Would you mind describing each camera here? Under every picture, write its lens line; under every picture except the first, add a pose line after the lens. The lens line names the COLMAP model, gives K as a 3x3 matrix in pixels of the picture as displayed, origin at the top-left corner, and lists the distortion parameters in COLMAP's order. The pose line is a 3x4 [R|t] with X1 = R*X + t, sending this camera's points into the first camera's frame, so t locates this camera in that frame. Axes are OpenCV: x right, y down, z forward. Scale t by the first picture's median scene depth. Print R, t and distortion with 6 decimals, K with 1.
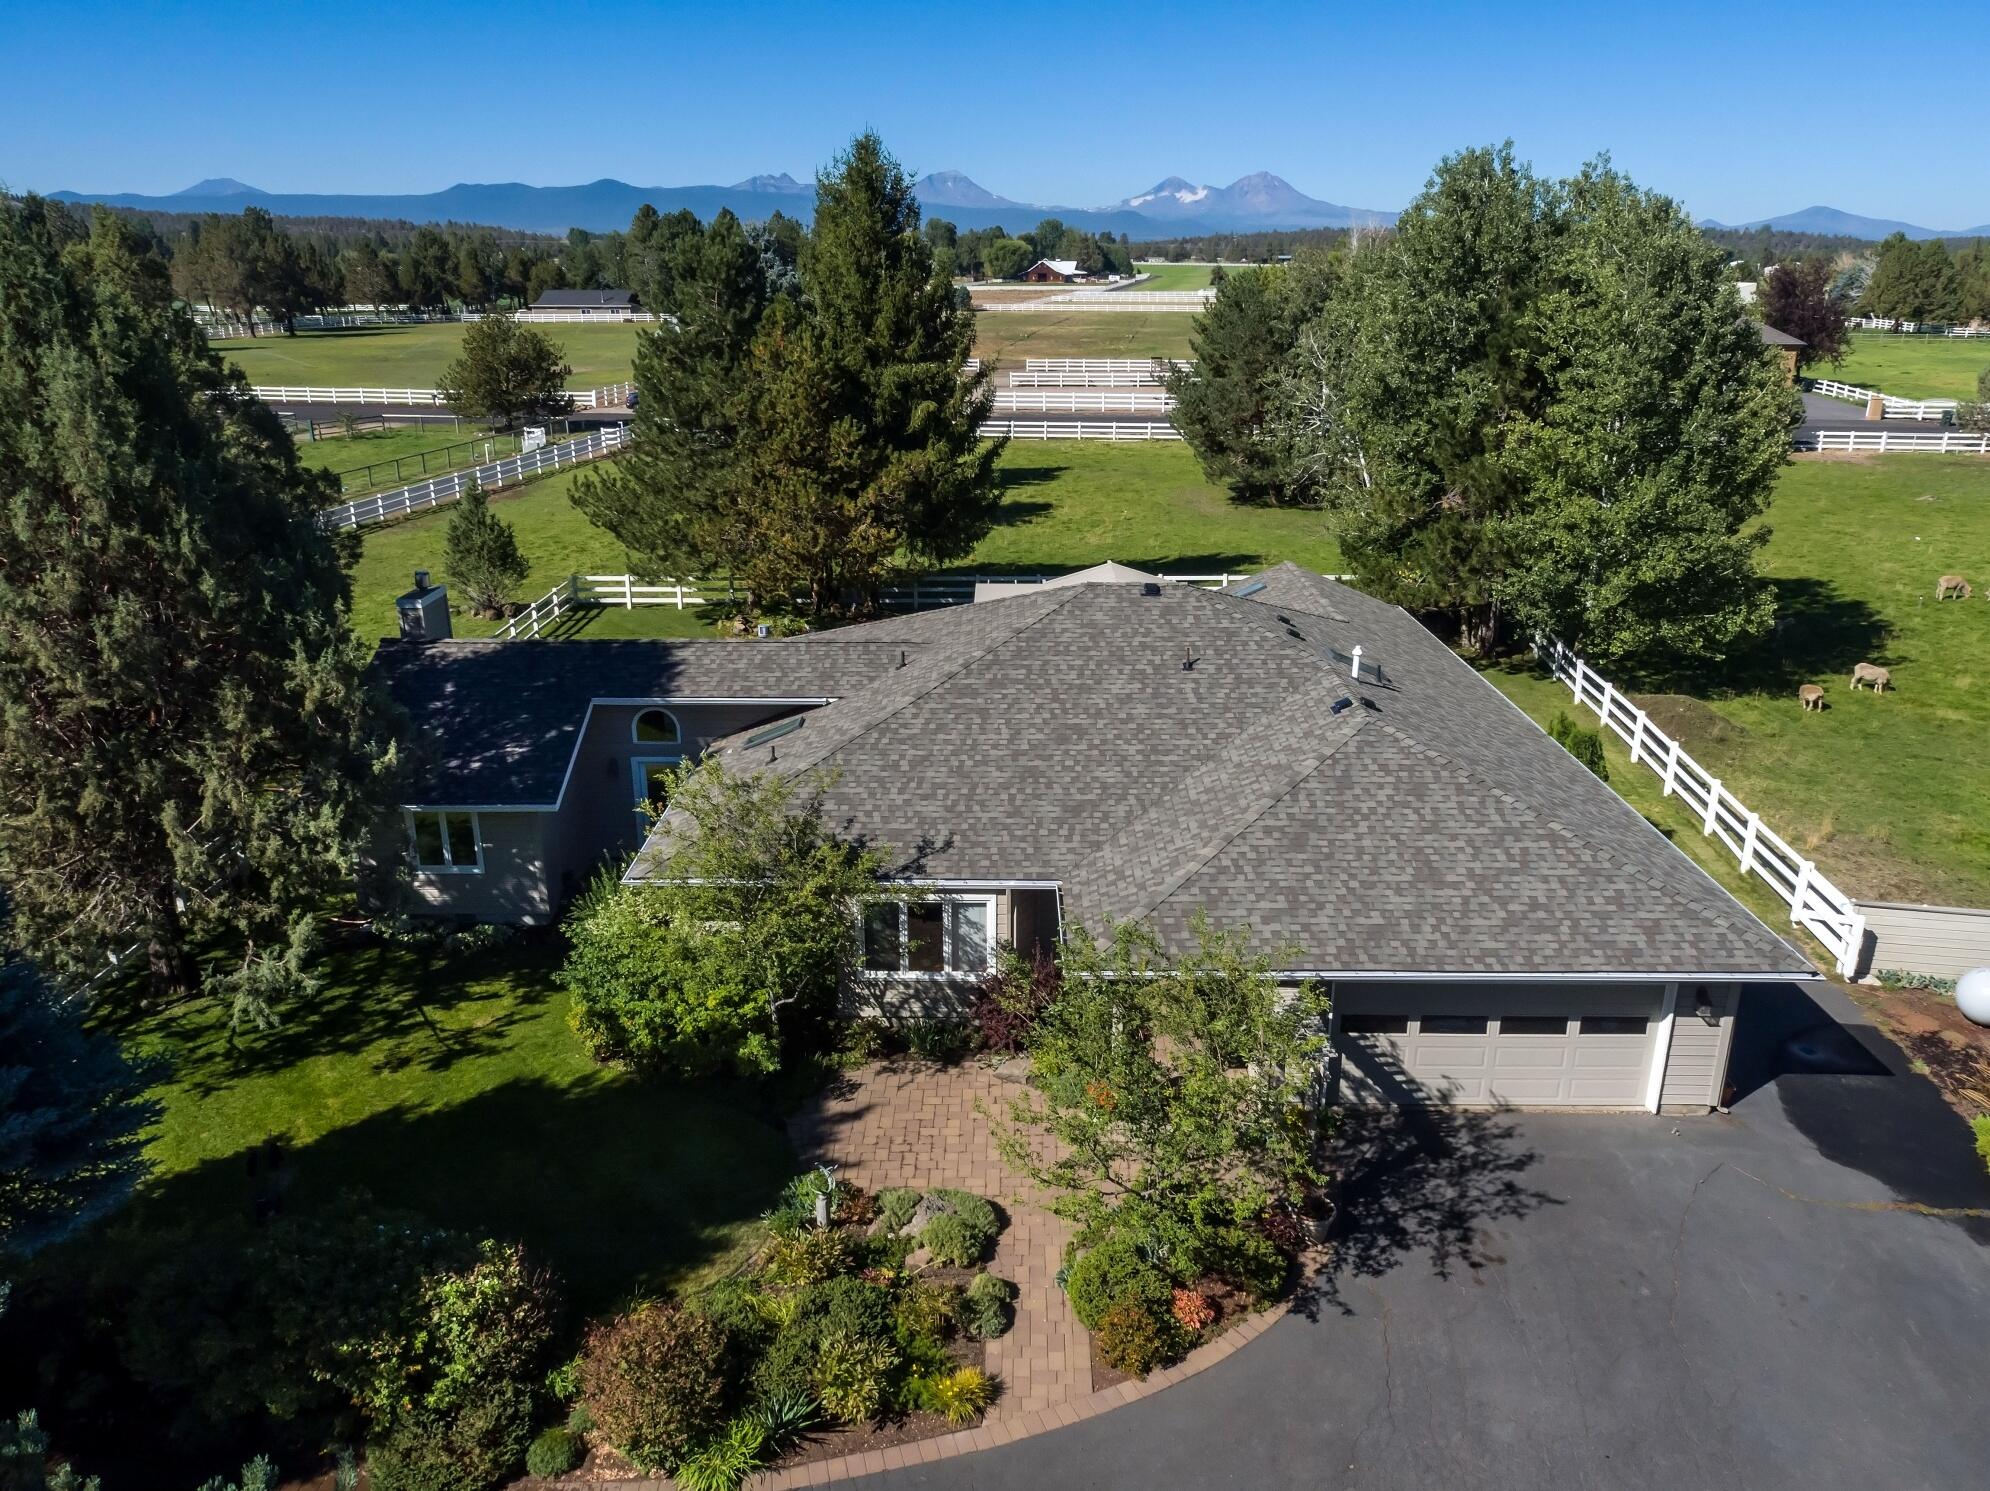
lens RADIAL K [[1439.8, 0, 999.1], [0, 1439.8, 750.6], [0, 0, 1]] dist [0.001527, 0.000161]
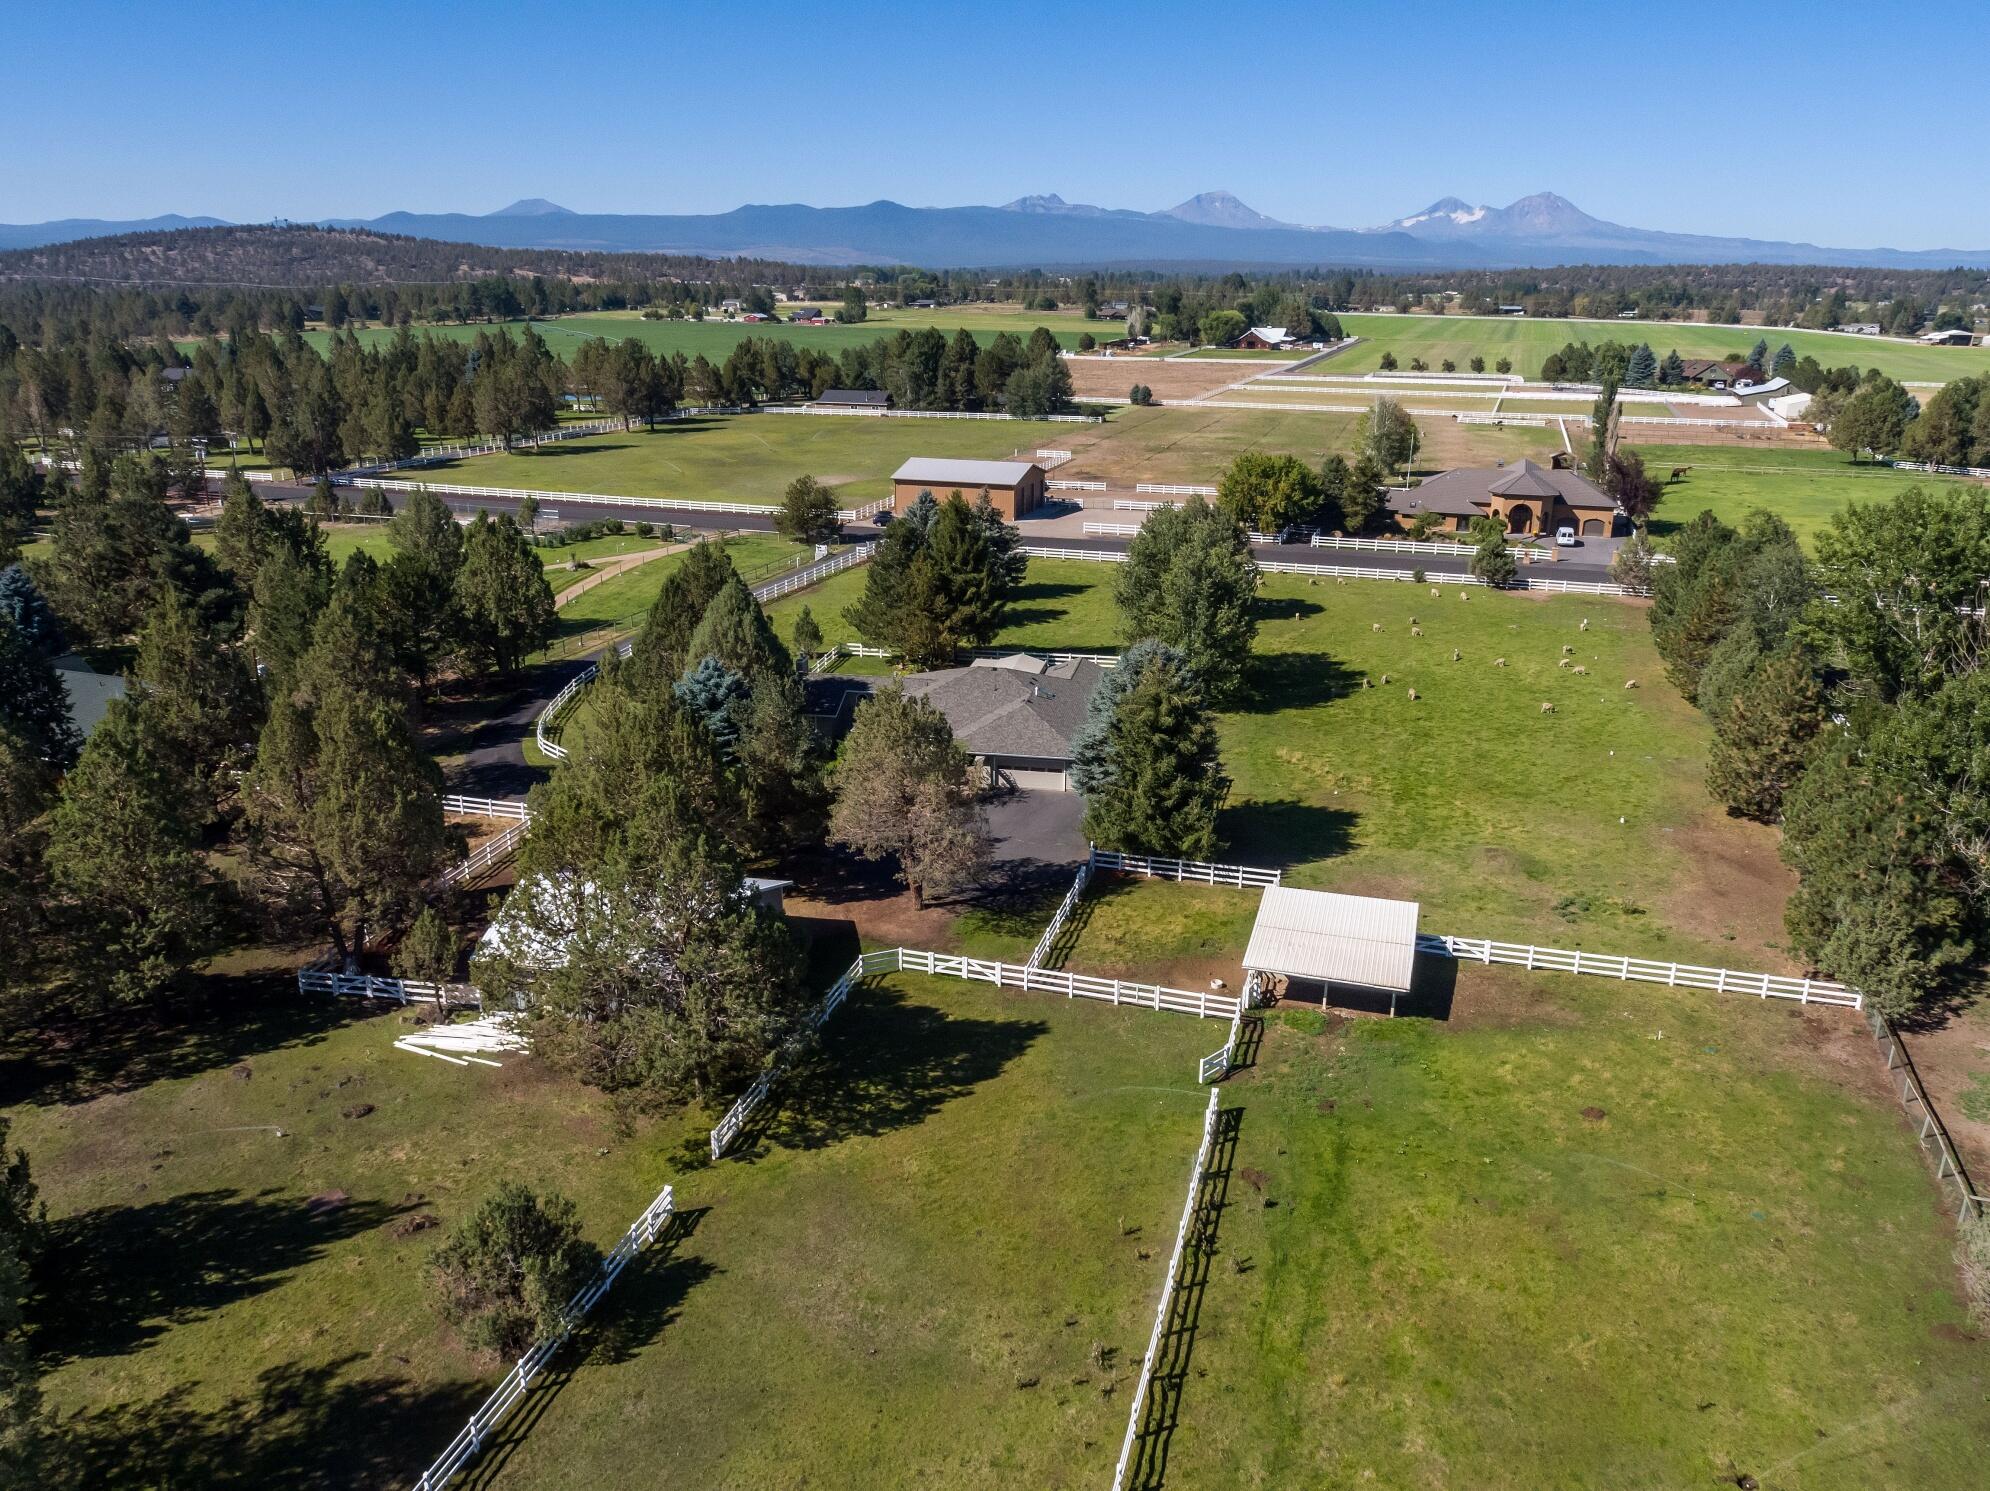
lens RADIAL K [[1432.2, 0, 1007.3], [0, 1432.2, 752.3], [0, 0, 1]] dist [-0.000299, 0.007044]
pose [[0.986056, 0.058967, -0.155618, 0.704151], [-0.060544, 0.998151, -0.005410, 0.116574], [0.155011, 0.014756, 0.987803, -2.555789]]
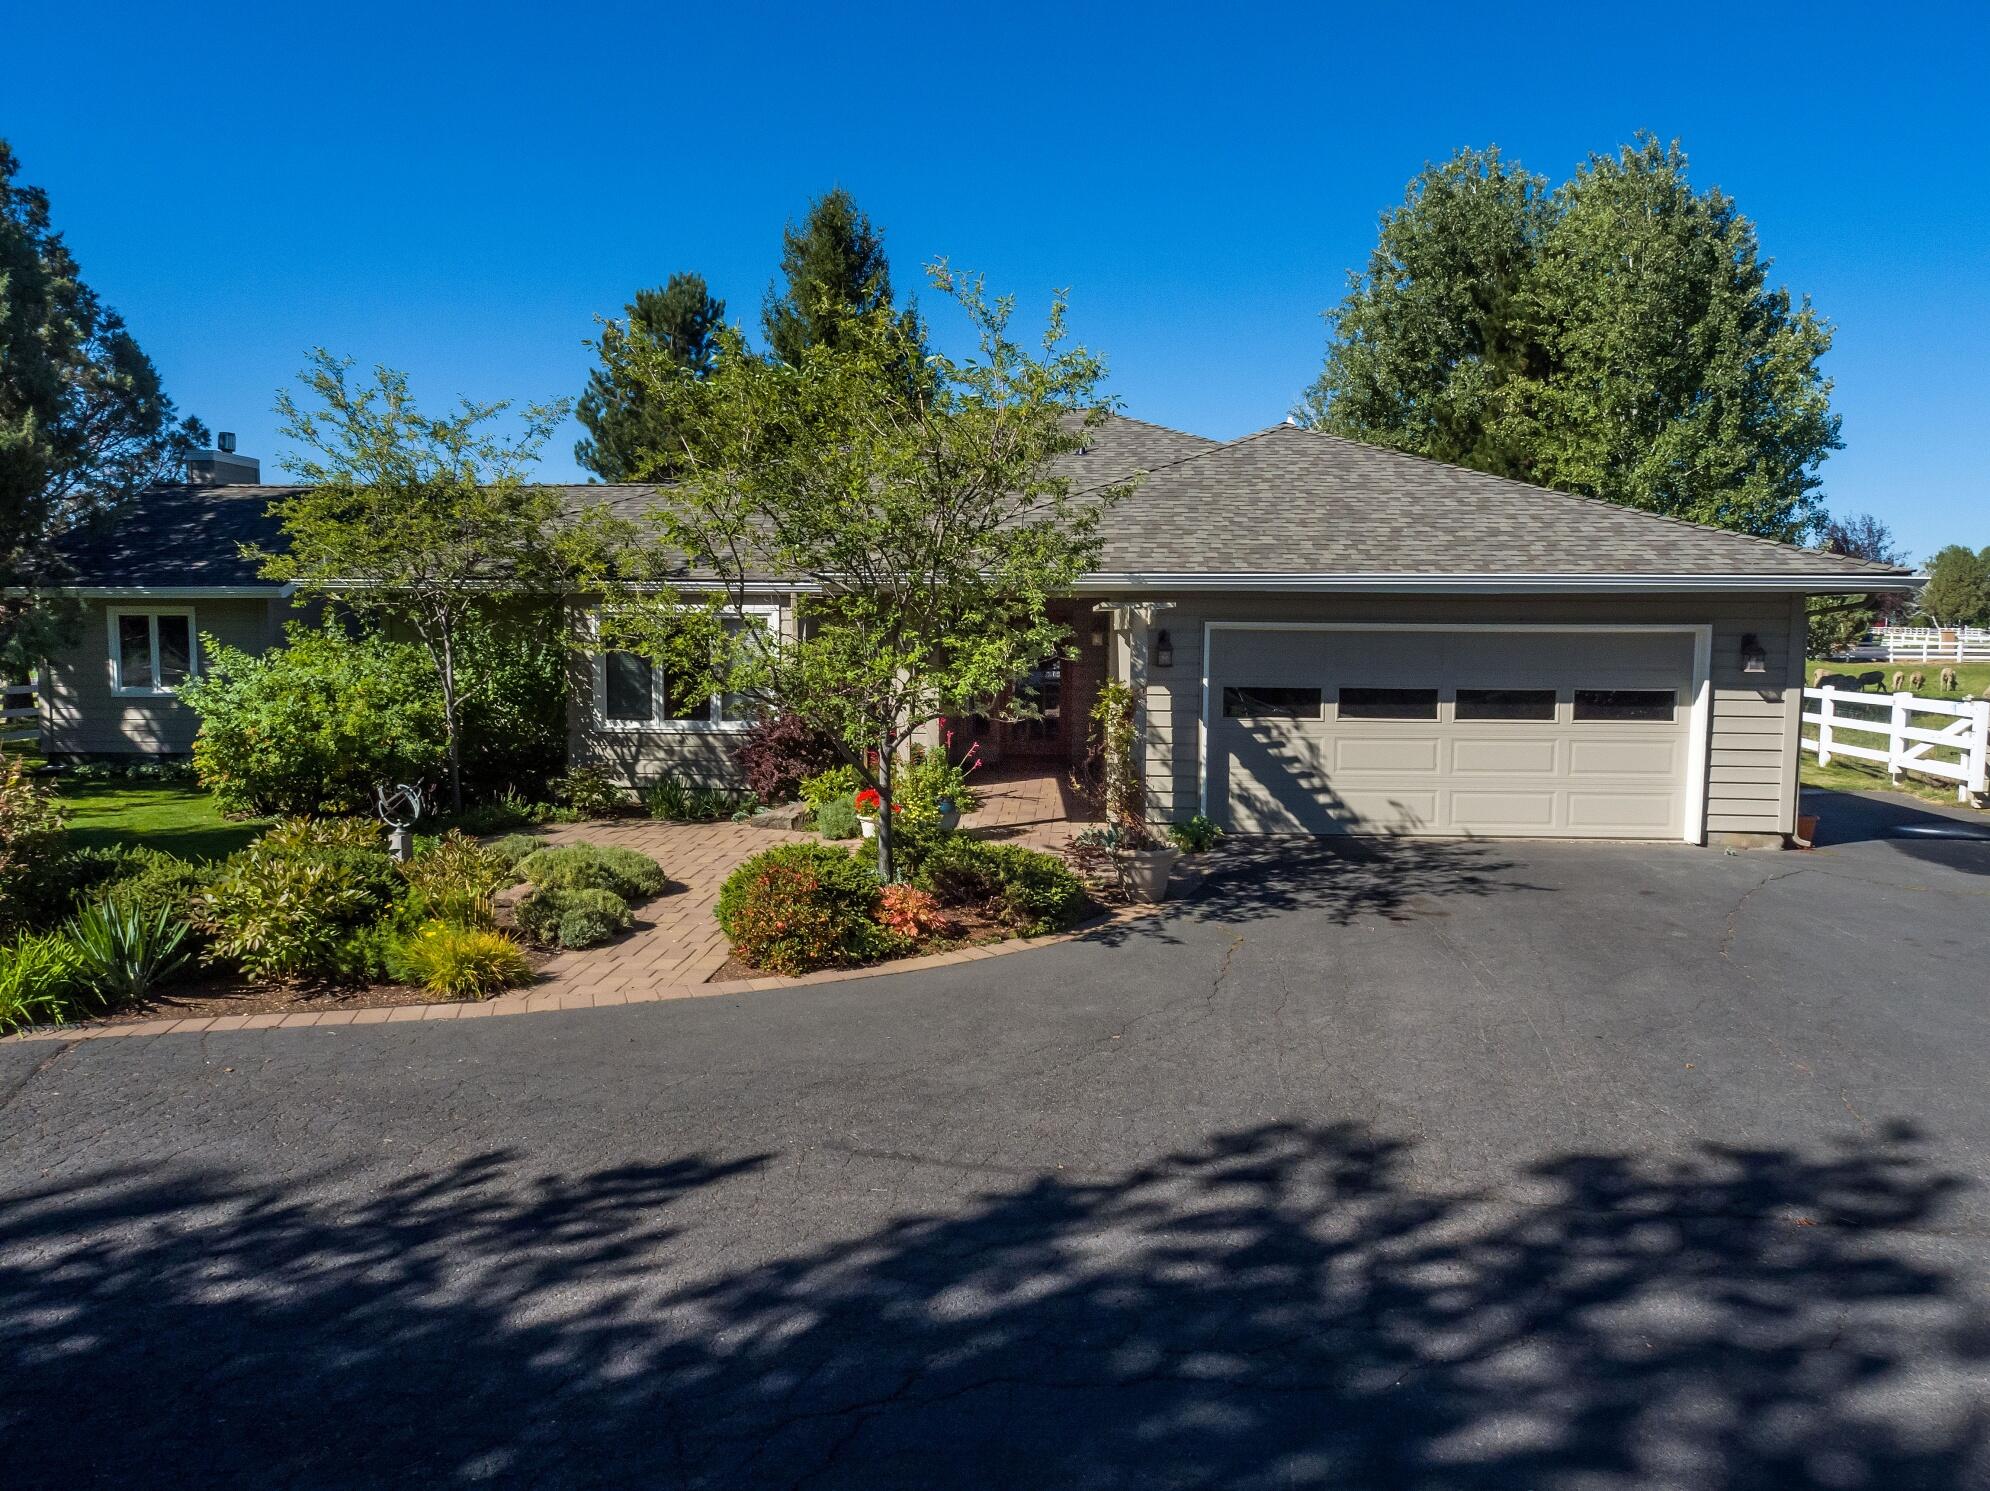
lens RADIAL K [[1432.2, 0, 1007.3], [0, 1432.2, 752.3], [0, 0, 1]] dist [-0.000299, 0.007044]
pose [[0.998690, 0.009299, -0.050308, 0.119080], [-0.021092, 0.970721, -0.239284, 0.270576], [0.046610, 0.240032, 0.969646, 0.234127]]
